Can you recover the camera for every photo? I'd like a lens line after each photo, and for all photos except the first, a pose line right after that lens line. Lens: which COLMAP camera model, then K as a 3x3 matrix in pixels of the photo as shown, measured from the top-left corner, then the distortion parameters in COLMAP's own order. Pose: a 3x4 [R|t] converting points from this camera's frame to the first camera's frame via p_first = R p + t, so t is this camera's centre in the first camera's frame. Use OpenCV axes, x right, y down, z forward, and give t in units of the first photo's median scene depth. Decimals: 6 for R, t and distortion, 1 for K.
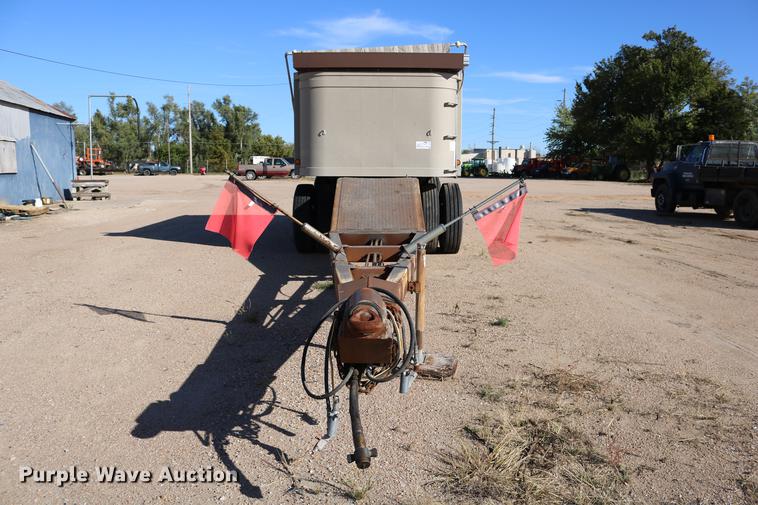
lens RADIAL K [[603.8, 0, 381.3], [0, 603.8, 272.1], [0, 0, 1]] dist [-0.144045, 0.098006]
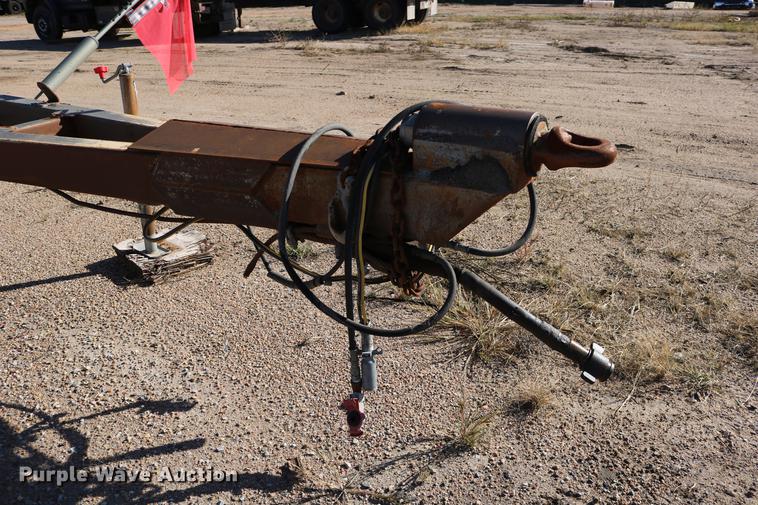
lens RADIAL K [[616.7, 0, 366.8], [0, 616.7, 253.2], [0, 0, 1]] dist [-0.084552, 0.004106]
pose [[0.523910, -0.347241, 0.777780, -0.082127], [0.160260, 0.937007, 0.310377, -0.003970], [-0.836561, -0.037962, 0.546556, 0.114947]]
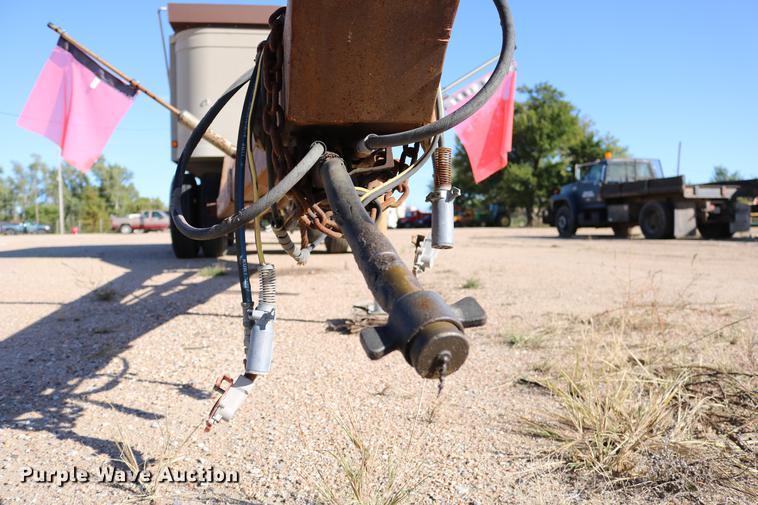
lens RADIAL K [[603.8, 0, 381.3], [0, 603.8, 272.1], [0, 0, 1]] dist [-0.144045, 0.098006]
pose [[0.981232, -0.032152, 0.190131, -0.012791], [0.050688, 0.994333, -0.093445, 0.041449], [-0.186049, 0.101329, 0.977302, 0.102778]]
